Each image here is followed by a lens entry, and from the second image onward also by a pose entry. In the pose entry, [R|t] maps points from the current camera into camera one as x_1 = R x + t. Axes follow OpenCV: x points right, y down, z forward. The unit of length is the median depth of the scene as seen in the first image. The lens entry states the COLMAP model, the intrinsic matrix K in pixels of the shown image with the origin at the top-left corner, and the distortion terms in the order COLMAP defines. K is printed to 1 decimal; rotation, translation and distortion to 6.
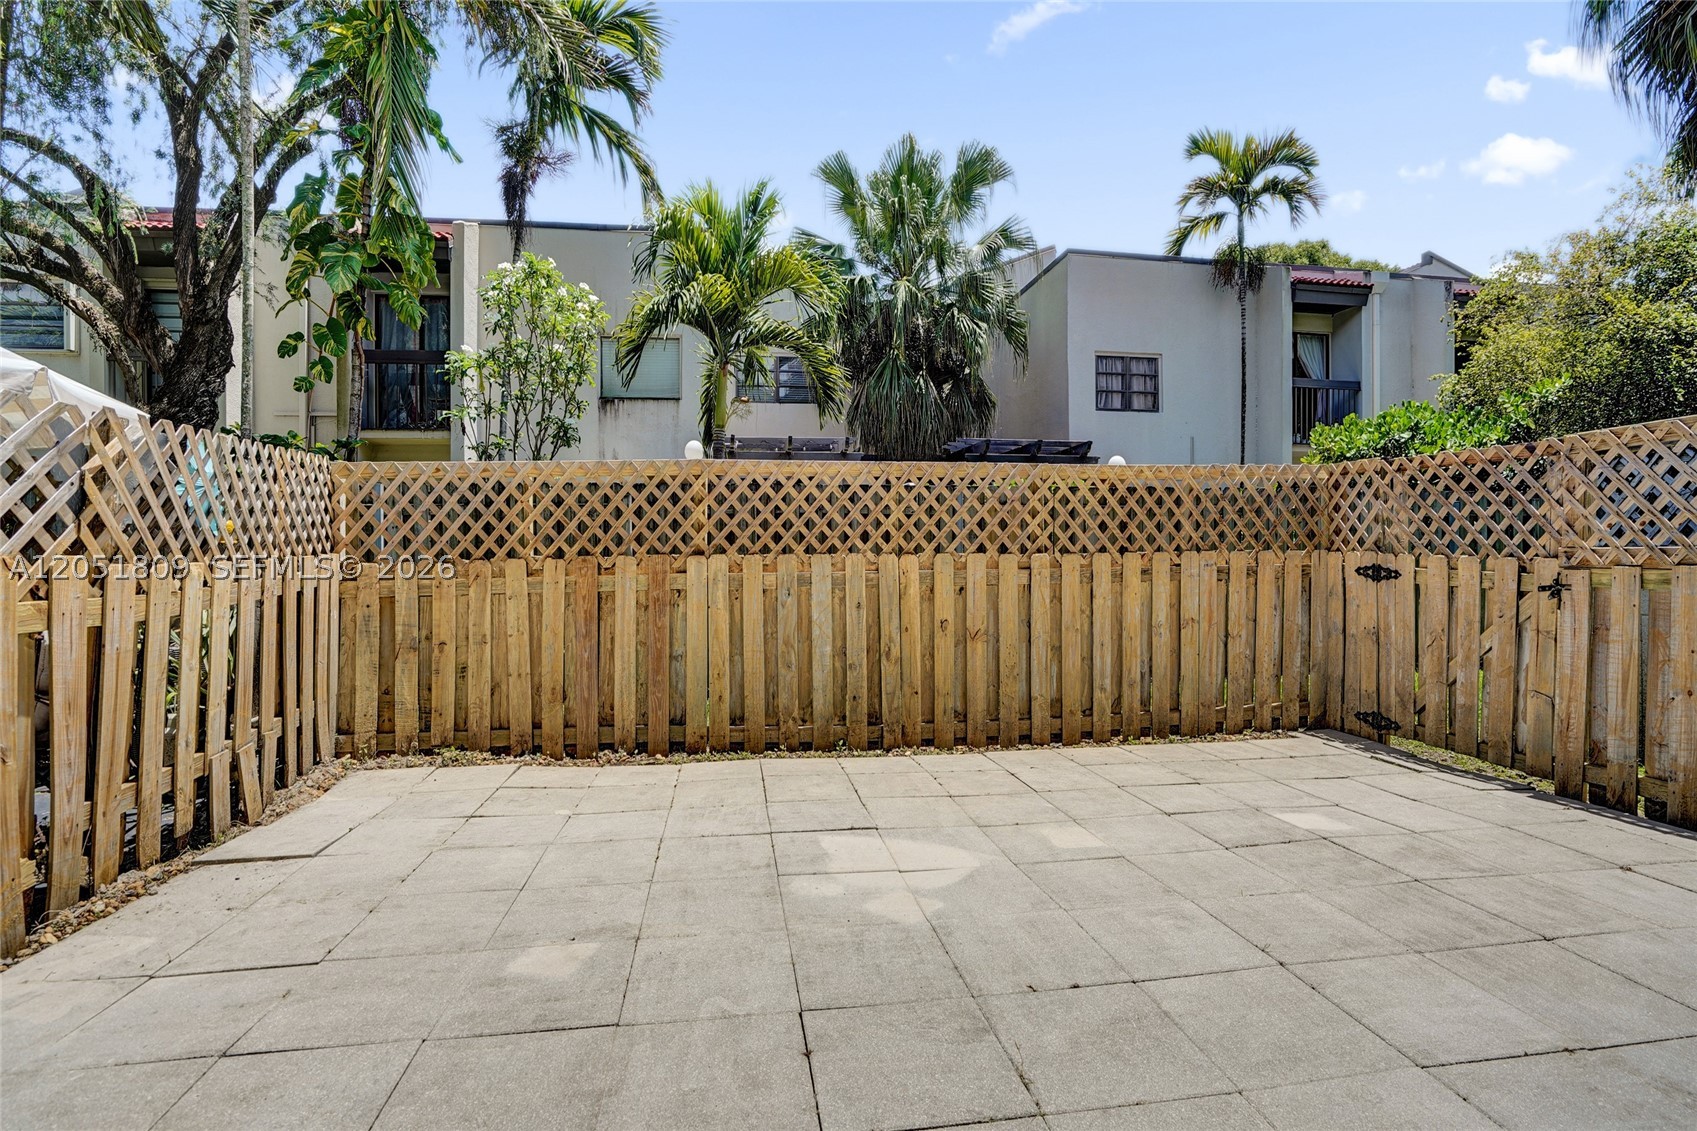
lens RADIAL K [[778.0, 0, 839.1], [0, 778.0, 563.4], [0, 0, 1]] dist [-0.004627, 0.000506]
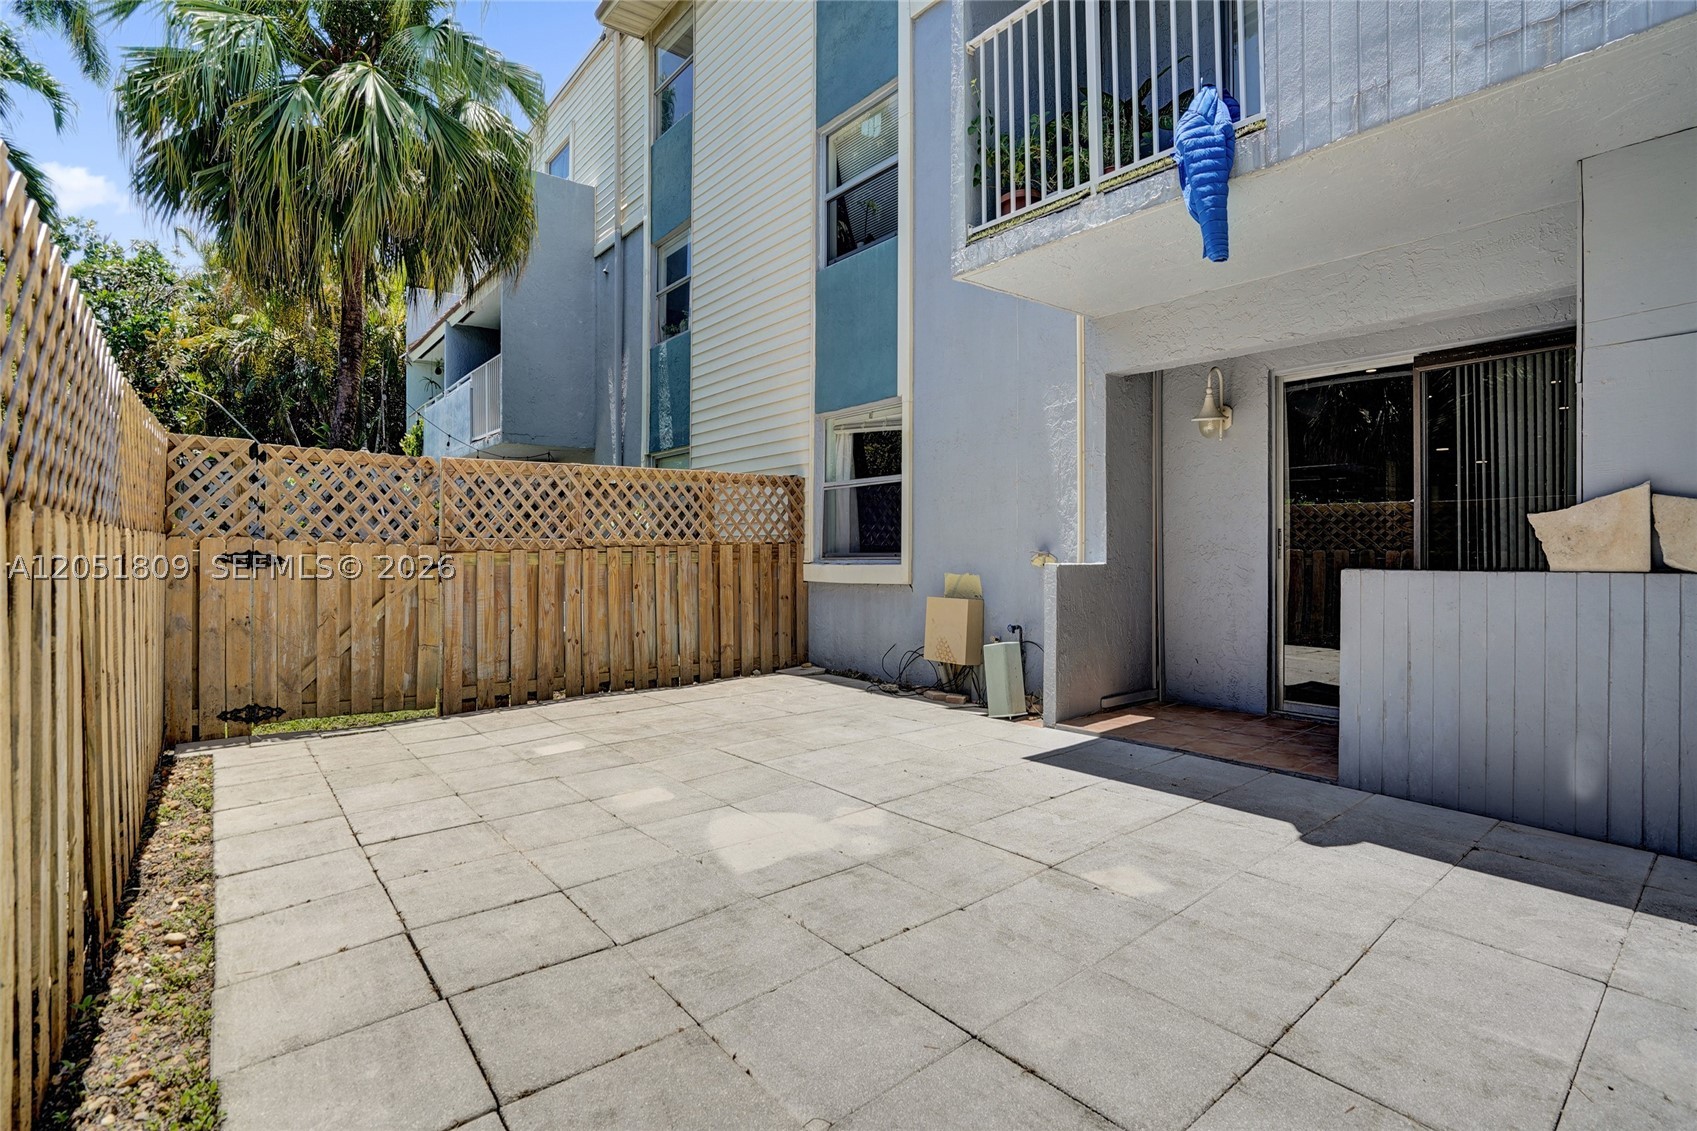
lens RADIAL K [[778.0, 0, 841.2], [0, 778.0, 560.6], [0, 0, 1]] dist [-0.004627, 0.000506]
pose [[-0.509716, 0.002016, 0.860341, -0.778866], [0.004375, 0.999990, 0.000249, 0.025253], [-0.860332, 0.003891, -0.509720, 1.327291]]
